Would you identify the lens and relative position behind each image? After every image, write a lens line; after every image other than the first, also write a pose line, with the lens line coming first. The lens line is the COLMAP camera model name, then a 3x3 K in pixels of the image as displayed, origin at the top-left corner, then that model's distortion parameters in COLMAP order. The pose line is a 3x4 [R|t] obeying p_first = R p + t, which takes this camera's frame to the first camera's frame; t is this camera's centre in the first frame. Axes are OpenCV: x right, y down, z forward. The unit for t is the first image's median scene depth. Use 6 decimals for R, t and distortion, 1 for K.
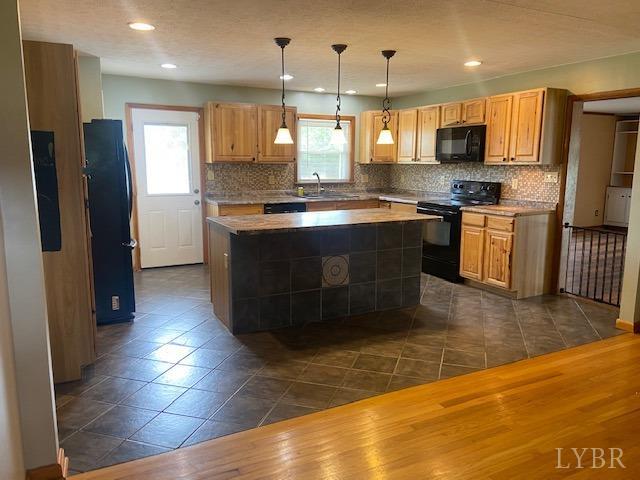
lens RADIAL K [[478.7, 0, 317.6], [0, 478.7, 237.3], [0, 0, 1]] dist [0.093154, -0.094712]
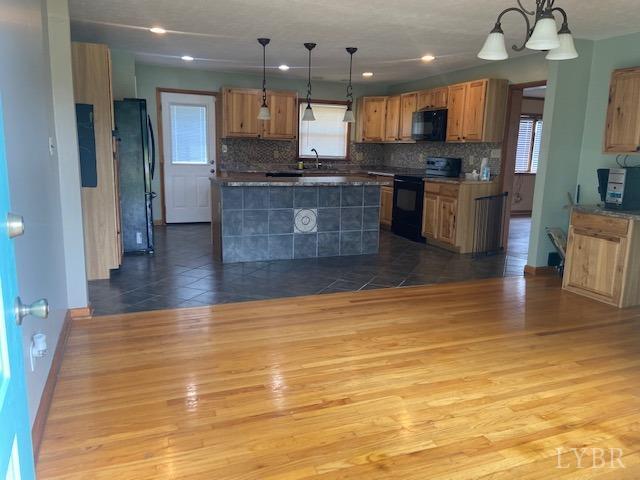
lens RADIAL K [[478.7, 0, 318.0], [0, 478.7, 234.5], [0, 0, 1]] dist [0.093154, -0.094712]
pose [[0.995615, 0.035807, -0.086416, 0.129220], [-0.034326, 0.999238, 0.018571, 0.057800], [0.087016, -0.015523, 0.996086, -0.193852]]
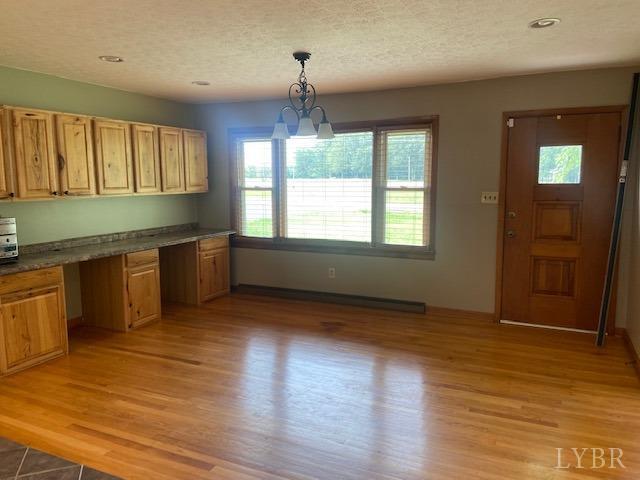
lens RADIAL K [[478.7, 0, 318.5], [0, 478.7, 239.1], [0, 0, 1]] dist [0.093154, -0.094712]
pose [[-0.606576, -0.099204, 0.788812, -0.235882], [0.126423, 0.967524, 0.218895, -0.099637], [-0.784910, 0.232500, -0.574335, 0.600634]]
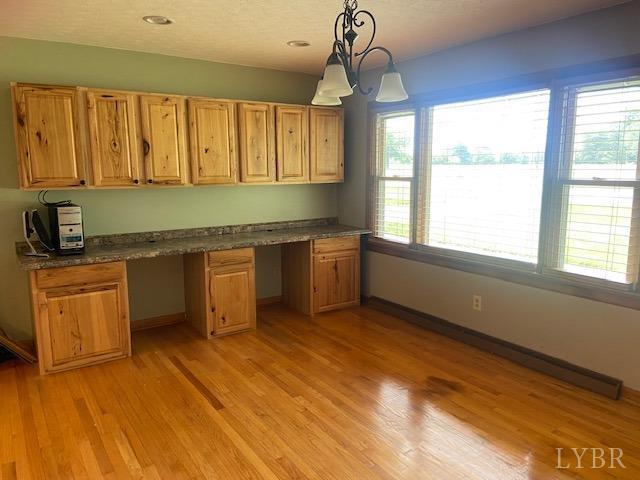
lens RADIAL K [[478.7, 0, 318.7], [0, 478.7, 240.7], [0, 0, 1]] dist [0.093154, -0.094712]
pose [[-0.120269, -0.154292, 0.980678, -0.120534], [0.156396, 0.972568, 0.172197, -0.054323], [-0.980345, 0.174084, -0.092839, 0.317009]]
